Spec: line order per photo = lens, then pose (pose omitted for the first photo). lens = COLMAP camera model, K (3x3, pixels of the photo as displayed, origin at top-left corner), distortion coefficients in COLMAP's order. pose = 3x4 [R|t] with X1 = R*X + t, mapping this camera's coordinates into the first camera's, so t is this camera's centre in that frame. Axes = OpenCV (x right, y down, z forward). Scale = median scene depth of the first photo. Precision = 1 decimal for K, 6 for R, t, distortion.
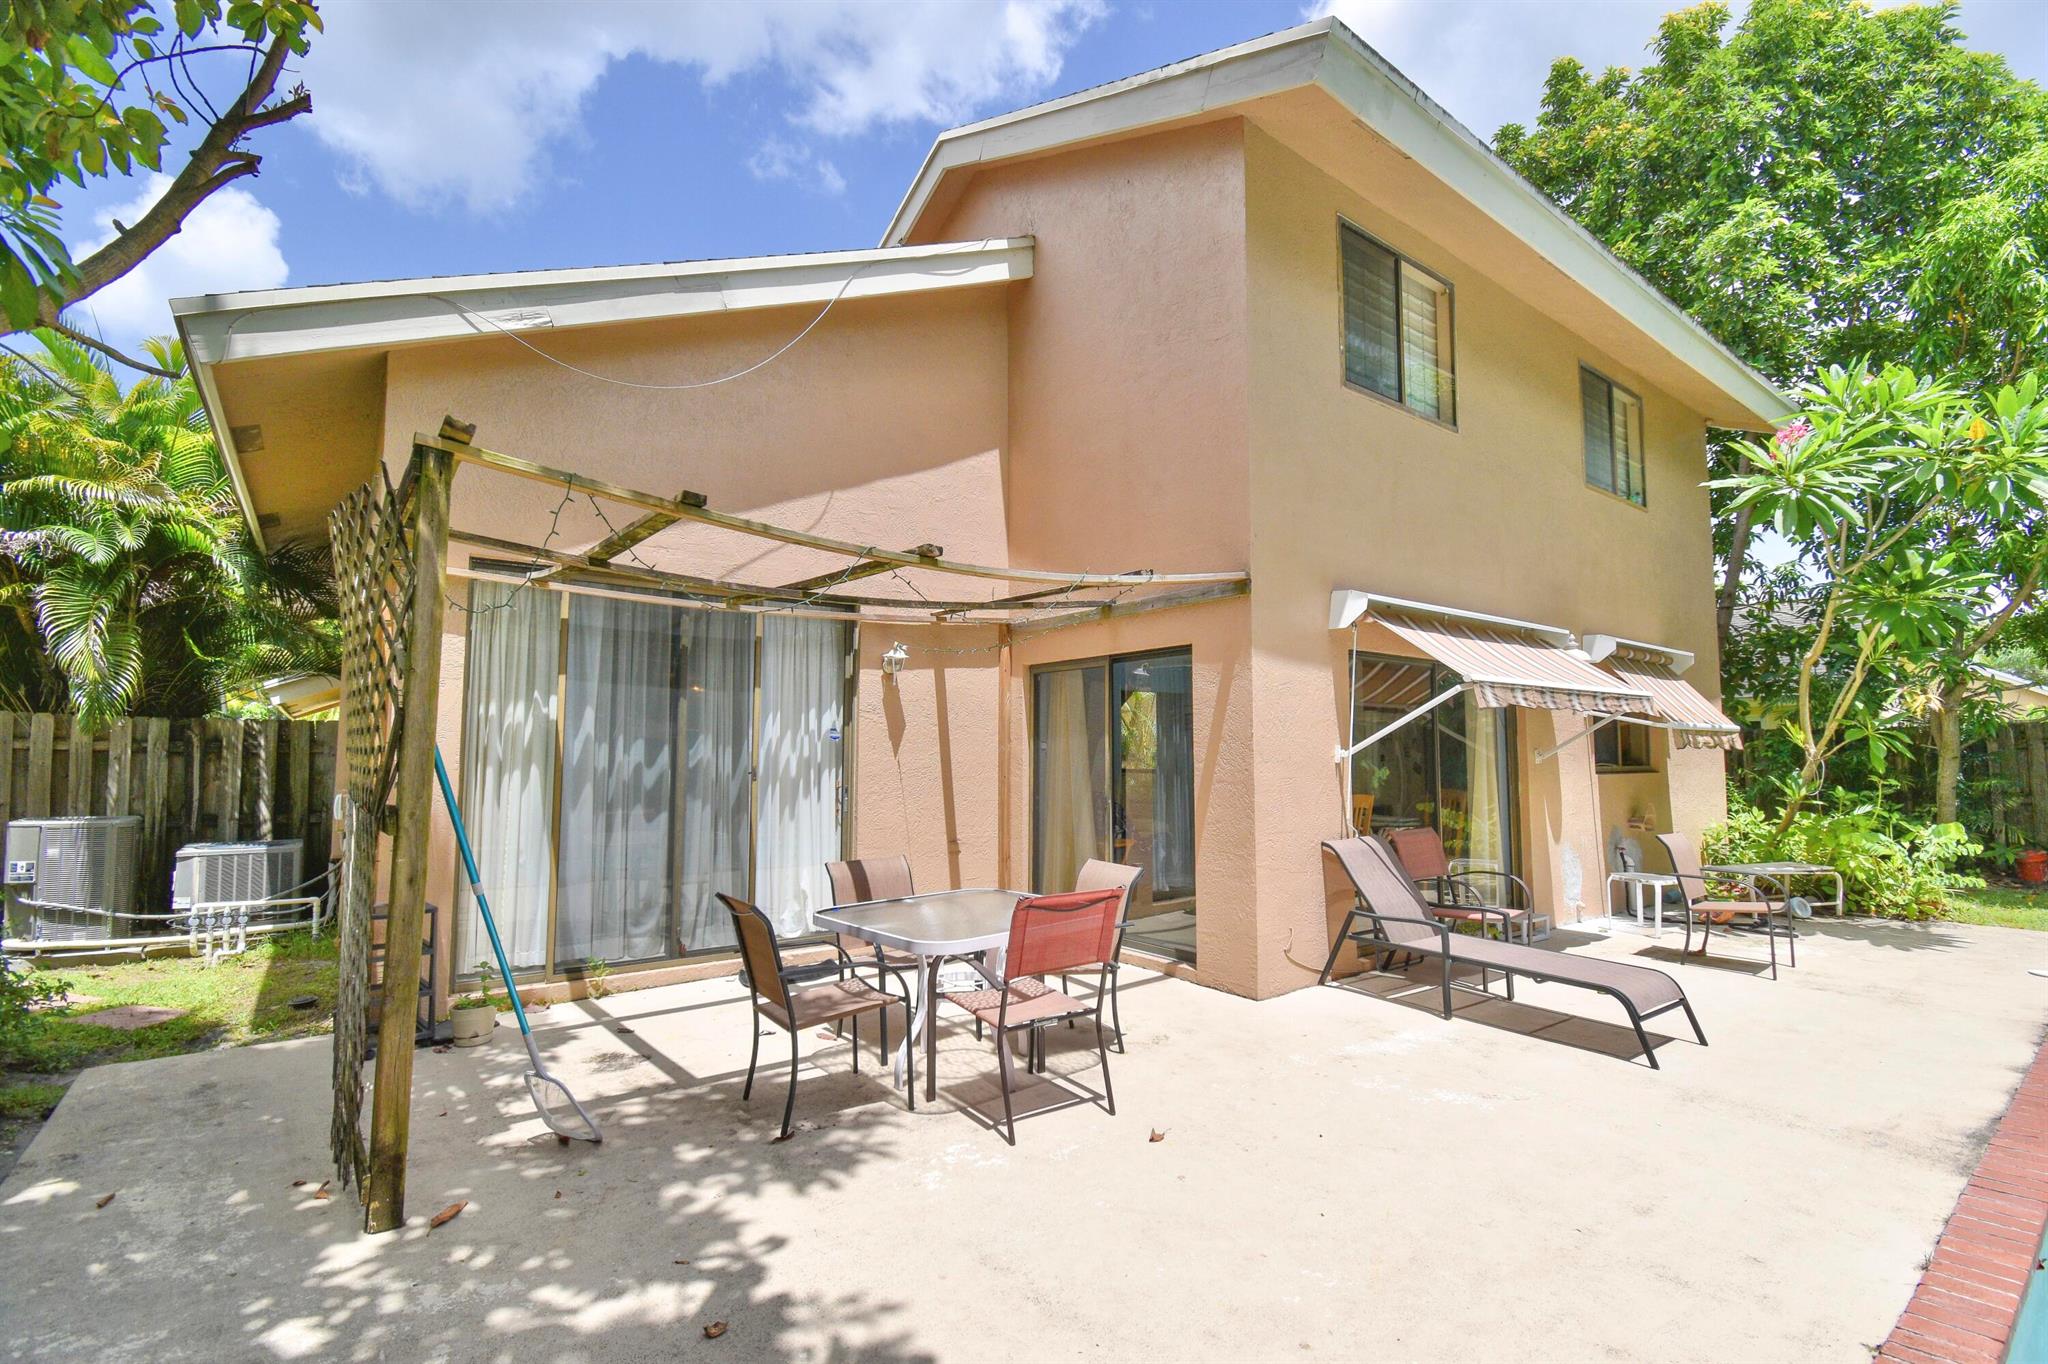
lens RADIAL K [[884.5, 0, 1024.0], [0, 884.5, 682.0], [0, 0, 1]] dist [-0.000561, -0.024105]
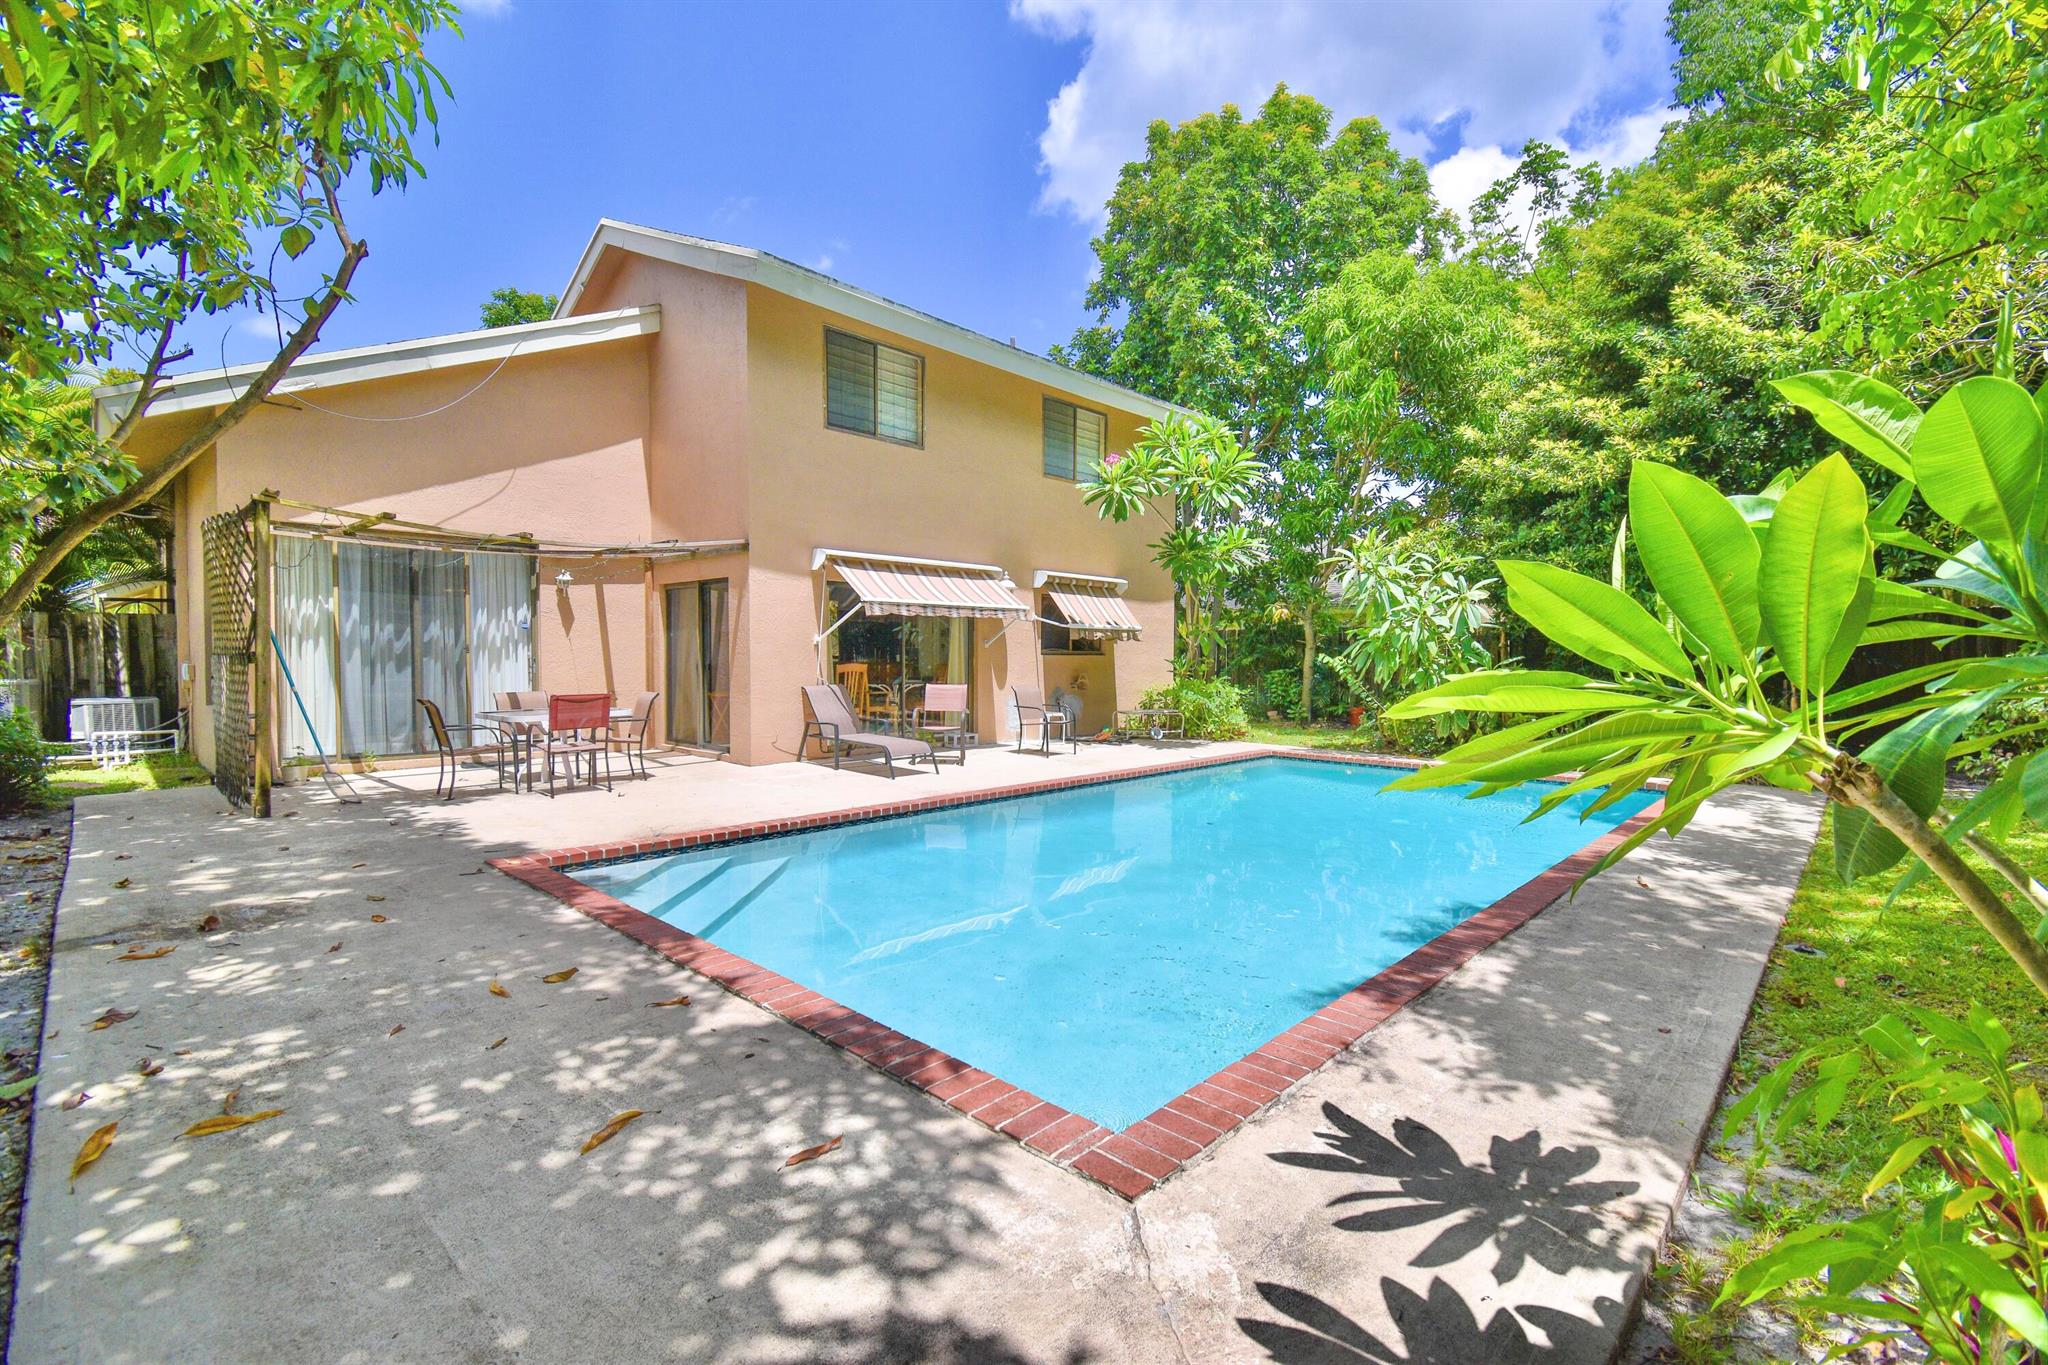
lens RADIAL K [[862.9, 0, 1024.0], [0, 862.9, 682.5], [0, 0, 1]] dist [0.001055, -0.018440]
pose [[0.986135, 0.000155, 0.165946, 0.429640], [-0.019765, 0.992991, 0.116527, -0.040308], [-0.164764, -0.118191, 0.979226, -0.725480]]
